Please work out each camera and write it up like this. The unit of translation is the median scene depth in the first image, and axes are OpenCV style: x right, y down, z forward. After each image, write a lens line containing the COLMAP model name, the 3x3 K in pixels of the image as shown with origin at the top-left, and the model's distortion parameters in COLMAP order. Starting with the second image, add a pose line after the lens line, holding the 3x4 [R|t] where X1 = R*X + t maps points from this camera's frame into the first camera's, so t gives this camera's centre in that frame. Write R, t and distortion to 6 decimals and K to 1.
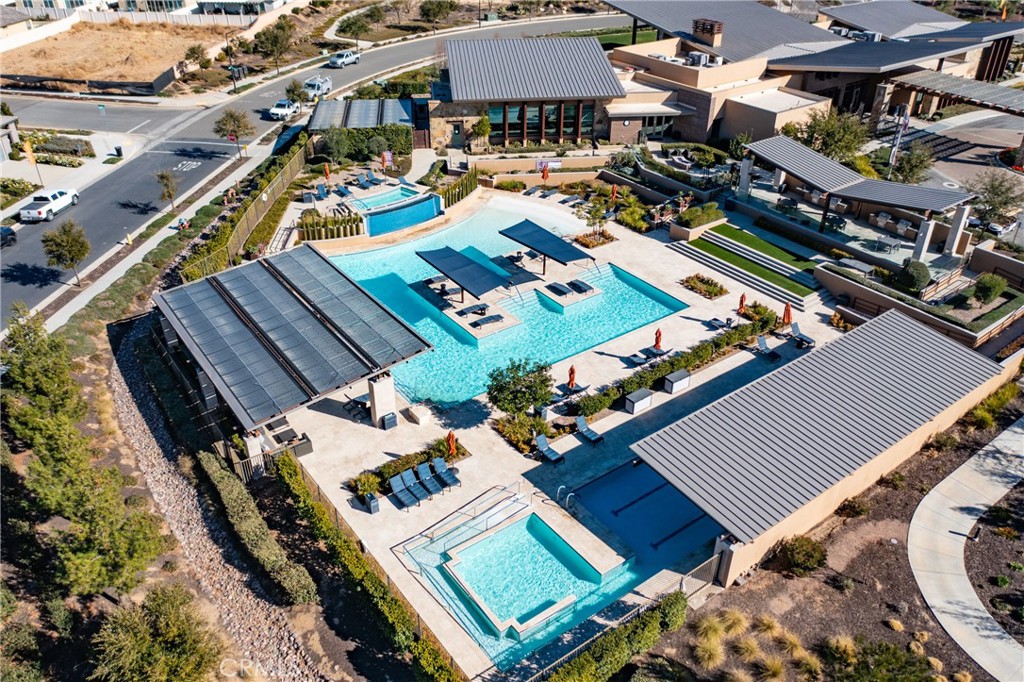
lens RADIAL K [[805.2, 0, 512.0], [0, 805.2, 341.0], [0, 0, 1]] dist [-0.027102, 0.003930]
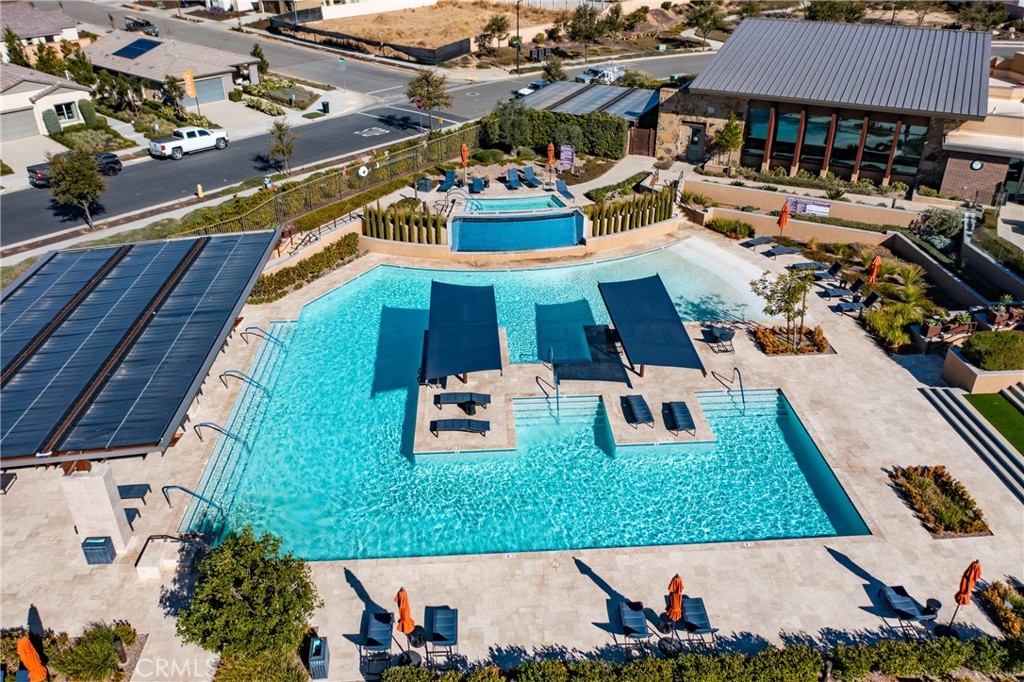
lens RADIAL K [[805.2, 0, 512.0], [0, 805.2, 341.0], [0, 0, 1]] dist [-0.027102, 0.003930]
pose [[0.837110, 0.258070, -0.482335, 0.178987], [-0.280745, 0.959428, 0.026092, -0.075388], [0.469499, 0.113571, 0.875598, 0.374376]]
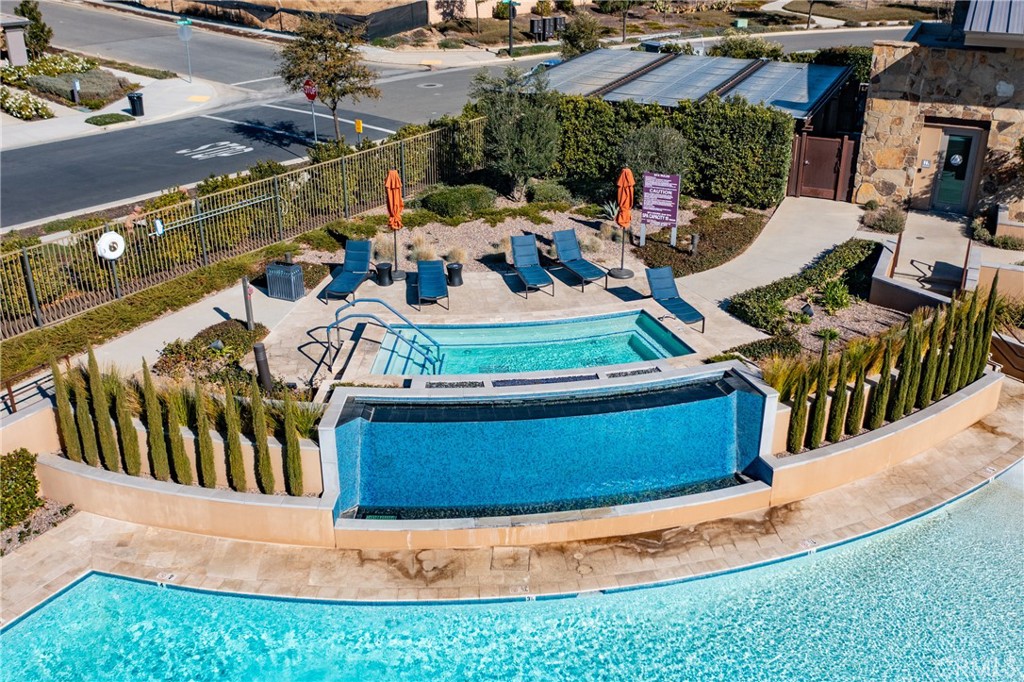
lens RADIAL K [[981.6, 0, 536.2], [0, 981.6, 338.9], [0, 0, 1]] dist [-0.022004, -0.000189]
pose [[0.861222, 0.210920, -0.462394, -0.025501], [-0.269889, 0.960733, -0.064440, -0.144811], [0.430646, 0.180292, 0.884330, 0.676250]]
